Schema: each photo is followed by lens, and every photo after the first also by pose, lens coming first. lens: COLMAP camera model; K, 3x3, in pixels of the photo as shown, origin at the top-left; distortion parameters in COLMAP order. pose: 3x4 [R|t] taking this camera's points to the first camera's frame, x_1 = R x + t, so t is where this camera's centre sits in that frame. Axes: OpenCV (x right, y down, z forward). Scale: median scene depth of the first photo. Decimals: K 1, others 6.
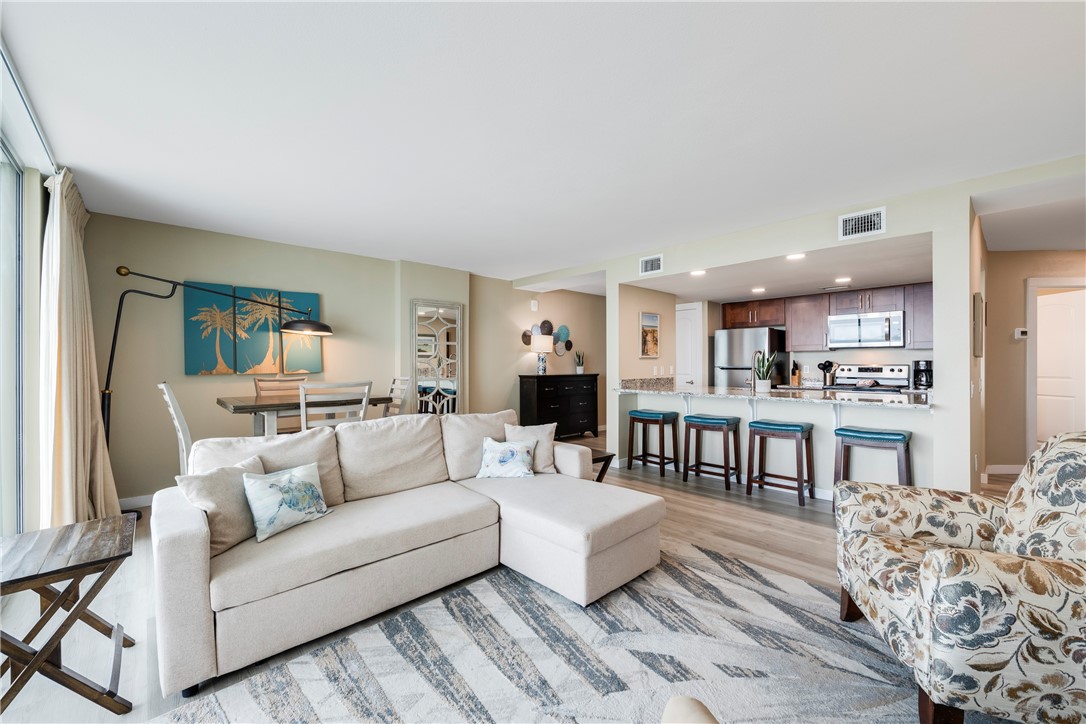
lens RADIAL K [[437.3, 0, 543.8], [0, 437.3, 360.4], [0, 0, 1]] dist [0.003033, -0.000243]
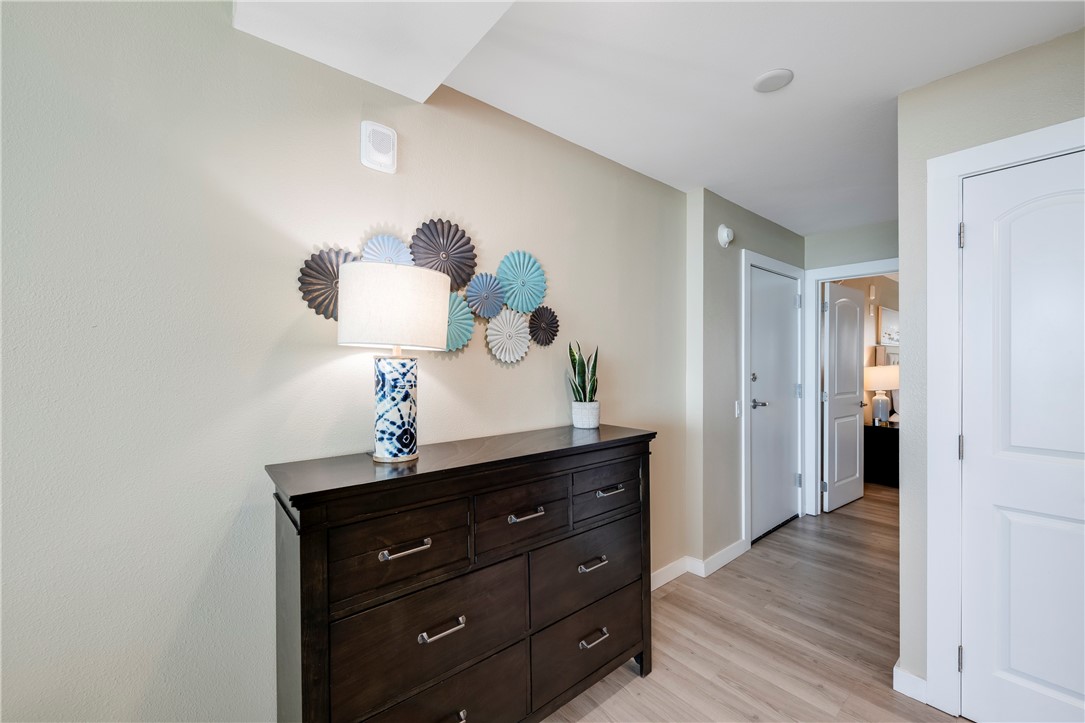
lens RADIAL K [[432.9, 0, 548.2], [0, 432.9, 363.9], [0, 0, 1]] dist [0.000985, -0.000039]
pose [[0.998991, 0.000024, -0.044921, 0.094624], [0.000604, 0.999902, 0.013958, -0.018658], [0.044917, -0.013971, 0.998893, 0.950324]]
